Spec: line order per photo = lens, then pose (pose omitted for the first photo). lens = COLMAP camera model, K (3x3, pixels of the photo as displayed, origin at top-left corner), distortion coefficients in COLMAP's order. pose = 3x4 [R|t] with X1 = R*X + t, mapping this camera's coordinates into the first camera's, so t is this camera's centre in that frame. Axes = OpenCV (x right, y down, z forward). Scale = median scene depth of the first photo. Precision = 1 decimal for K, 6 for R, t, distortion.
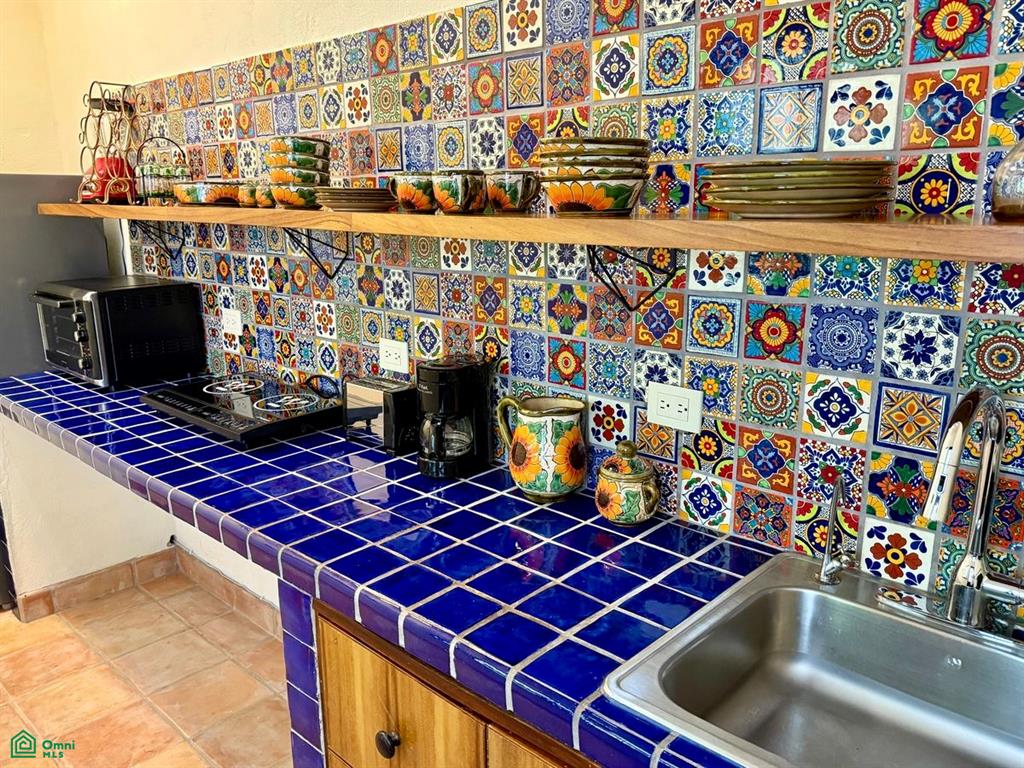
lens RADIAL K [[851.8, 0, 525.8], [0, 851.8, 403.9], [0, 0, 1]] dist [0.088195, -0.145281]
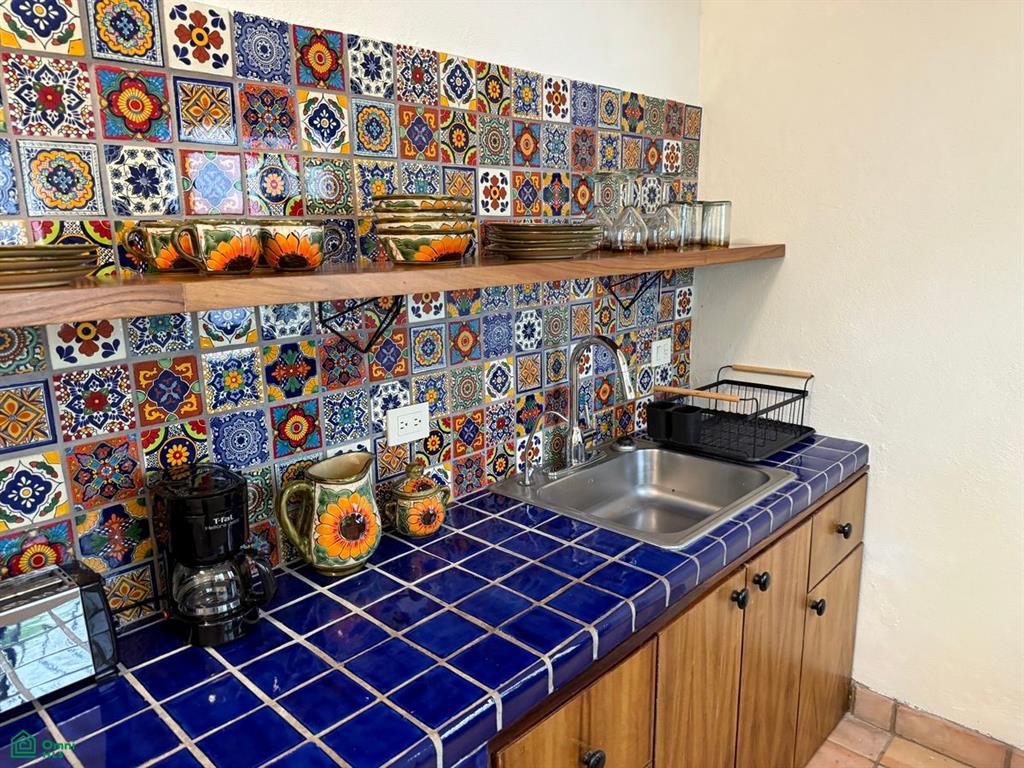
lens RADIAL K [[743.3, 0, 501.5], [0, 743.3, 403.8], [0, 0, 1]] dist [0.091846, -0.124040]
pose [[-0.040969, -0.209827, 0.976880, -0.830164], [0.264716, 0.940483, 0.213111, -0.207378], [-0.963456, 0.267327, 0.017014, 0.853240]]
